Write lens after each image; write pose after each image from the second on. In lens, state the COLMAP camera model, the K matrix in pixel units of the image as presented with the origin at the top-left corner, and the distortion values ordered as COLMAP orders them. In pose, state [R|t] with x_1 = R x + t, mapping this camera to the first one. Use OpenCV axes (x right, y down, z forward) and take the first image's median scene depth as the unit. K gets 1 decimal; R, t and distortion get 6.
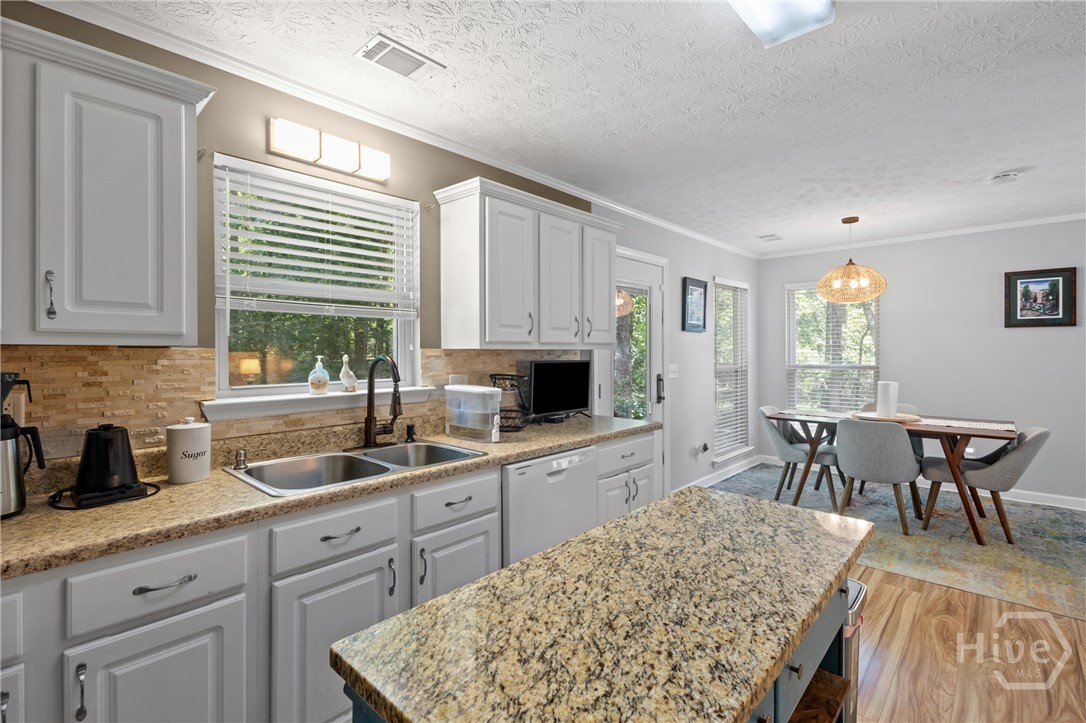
lens RADIAL K [[494.0, 0, 545.9], [0, 494.0, 350.4], [0, 0, 1]] dist [0.007811, -0.000549]
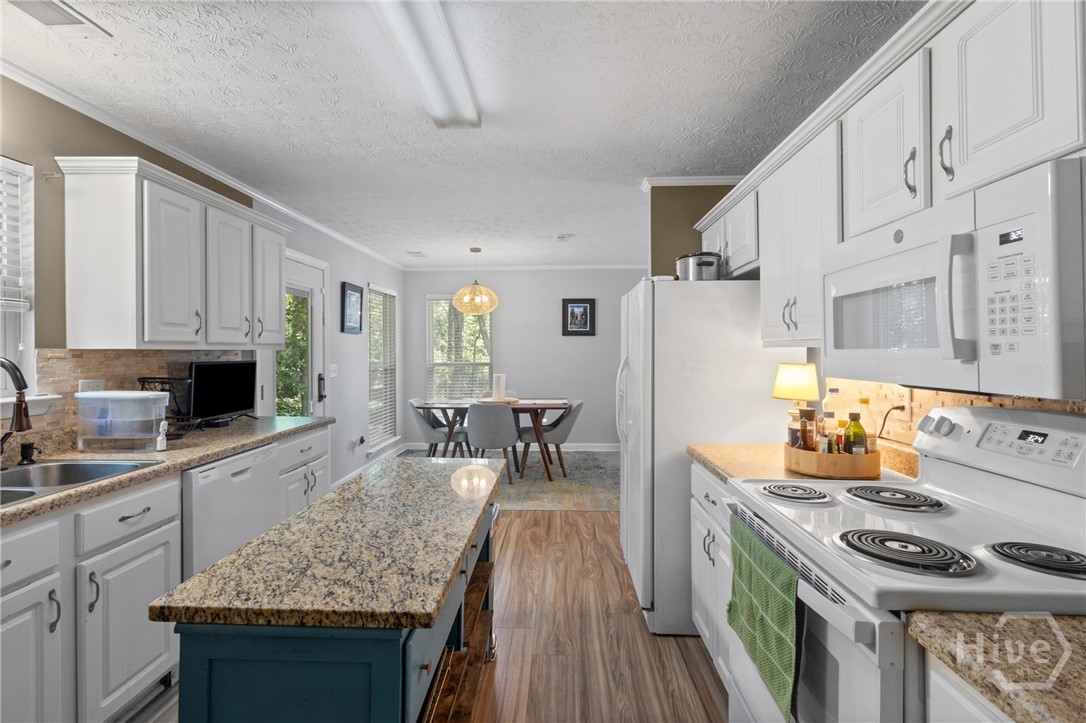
lens RADIAL K [[494.0, 0, 545.9], [0, 494.0, 350.4], [0, 0, 1]] dist [0.007811, -0.000549]
pose [[0.754535, 0.001354, 0.656258, -0.141074], [-0.001096, 0.999999, -0.000803, -0.000647], [-0.656259, -0.000113, 0.754536, -0.139476]]
